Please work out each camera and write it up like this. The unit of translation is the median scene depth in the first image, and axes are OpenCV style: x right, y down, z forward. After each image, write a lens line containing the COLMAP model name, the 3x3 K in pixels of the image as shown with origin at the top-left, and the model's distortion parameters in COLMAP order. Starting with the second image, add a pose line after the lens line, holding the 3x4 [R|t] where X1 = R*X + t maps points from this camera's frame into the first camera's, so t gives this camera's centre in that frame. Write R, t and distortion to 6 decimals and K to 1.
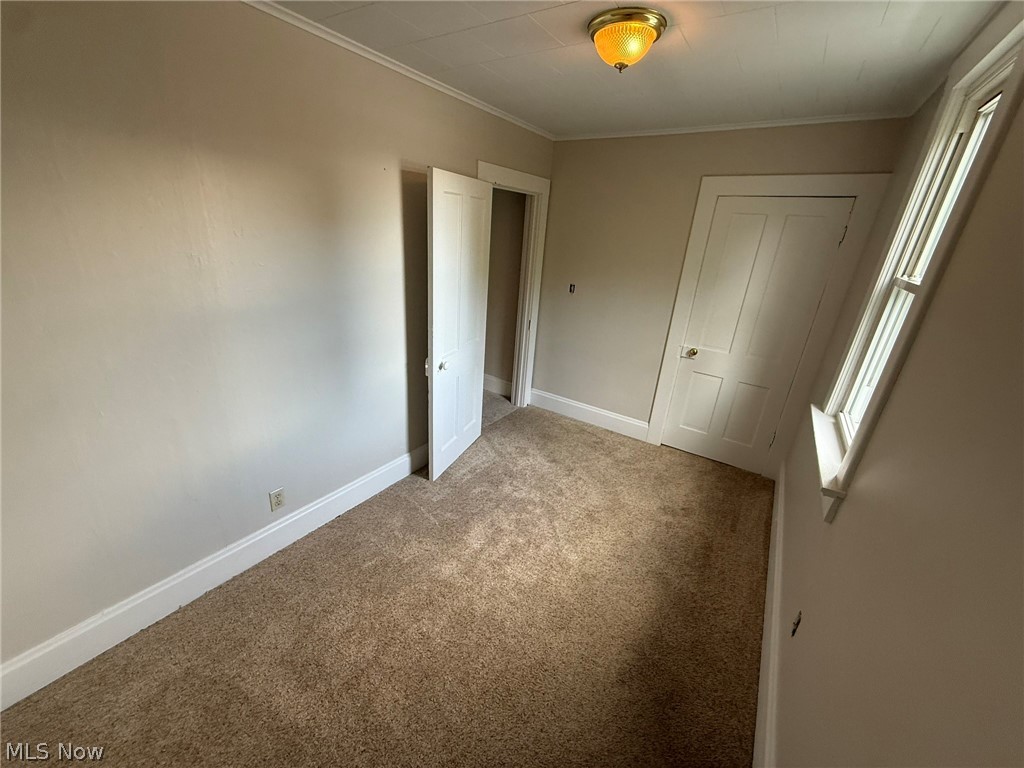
lens RADIAL K [[408.0, 0, 509.7], [0, 408.0, 384.4], [0, 0, 1]] dist [-0.001159, 0.000015]
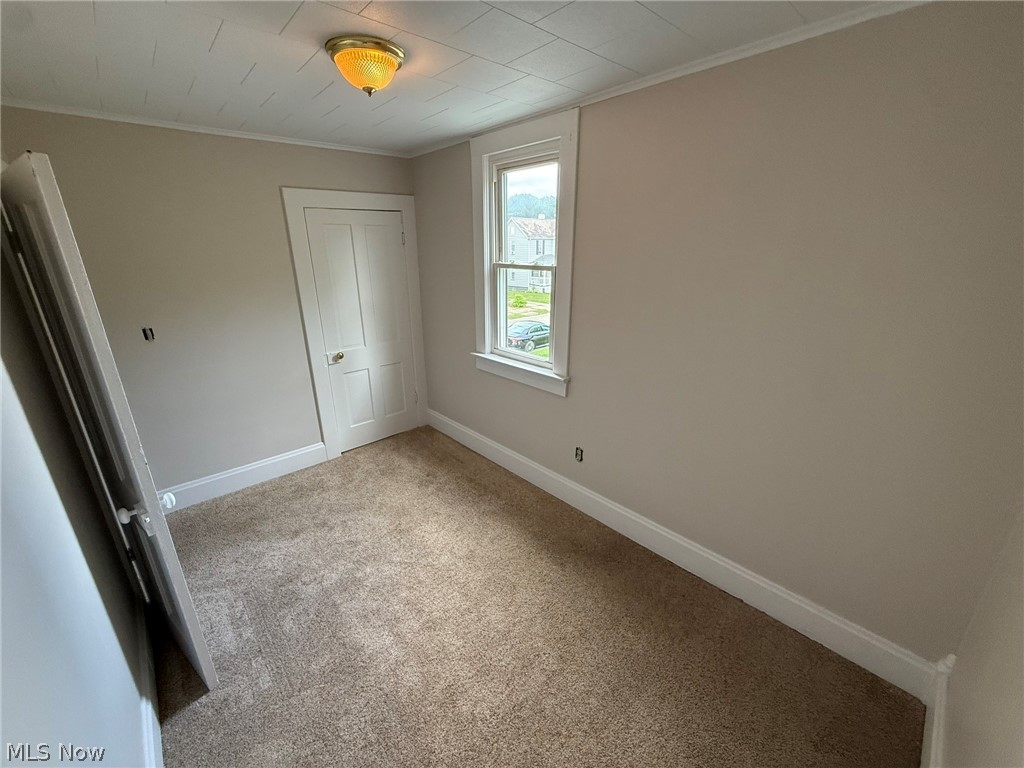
lens RADIAL K [[408.0, 0, 511.1], [0, 408.0, 383.9], [0, 0, 1]] dist [-0.001159, 0.000015]
pose [[0.236252, -0.376238, 0.895896, -0.408046], [0.371765, 0.886845, 0.274401, -0.139506], [-0.897761, 0.268235, 0.349391, 0.260957]]
